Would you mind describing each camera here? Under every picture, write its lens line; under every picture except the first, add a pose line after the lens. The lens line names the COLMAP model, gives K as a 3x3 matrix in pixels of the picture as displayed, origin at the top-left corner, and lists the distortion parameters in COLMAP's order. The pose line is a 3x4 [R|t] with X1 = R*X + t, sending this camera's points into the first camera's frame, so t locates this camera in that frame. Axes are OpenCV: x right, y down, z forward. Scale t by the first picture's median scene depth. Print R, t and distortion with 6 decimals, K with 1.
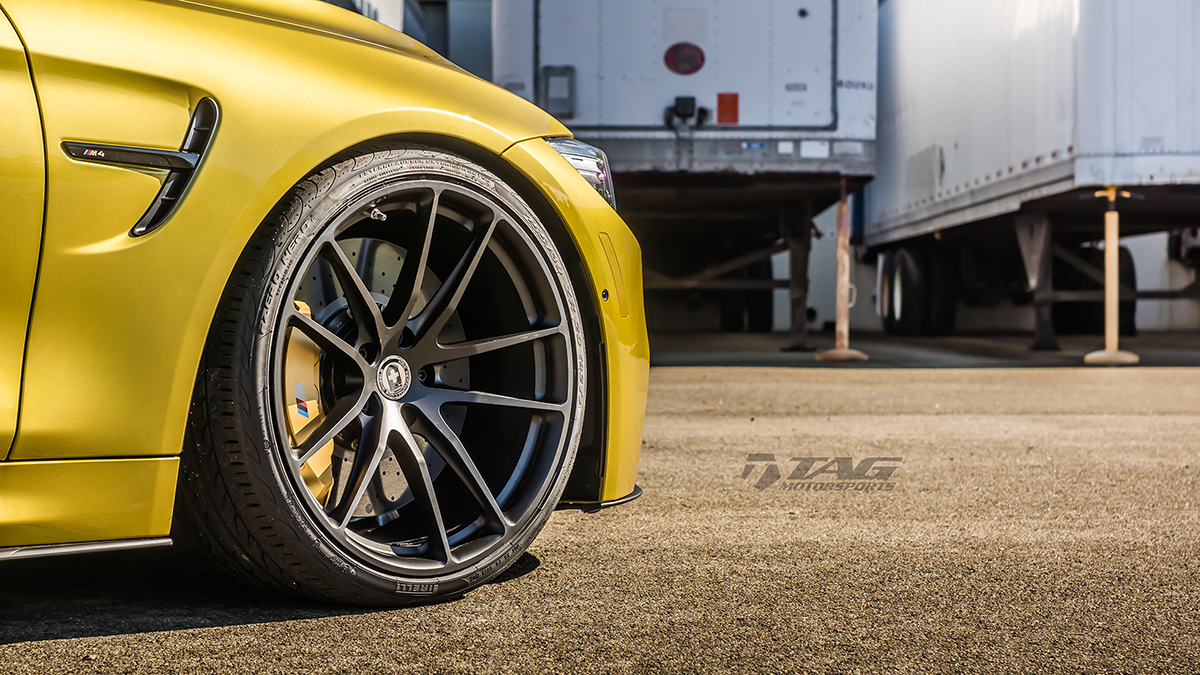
lens RADIAL K [[2681.8, 0, 600.0], [0, 2681.8, 338.1], [0, 0, 1]] dist [0.061029, 0.000000]
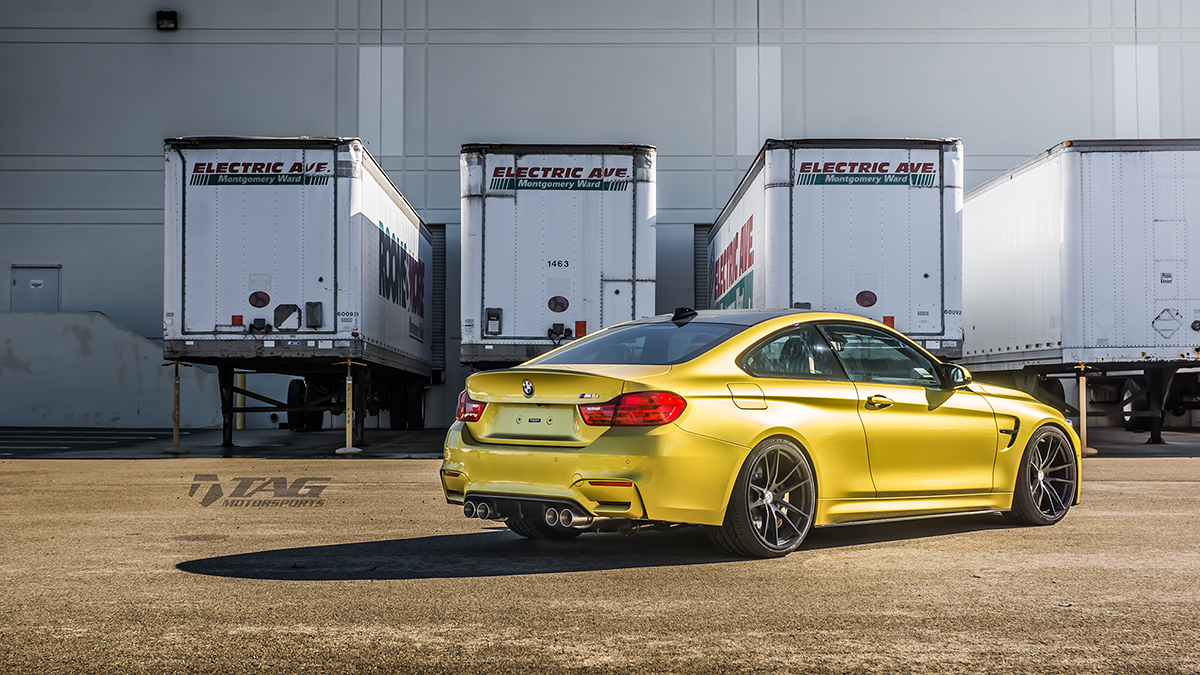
lens RADIAL K [[2018.3, 0, 613.1], [0, 2018.3, 332.5], [0, 0, 1]] dist [-0.034104, 0.000000]
pose [[0.999992, -0.000256, 0.003940, -0.159802], [0.000426, 0.999064, -0.043256, -0.015639], [-0.003925, 0.043258, 0.999056, -0.474351]]
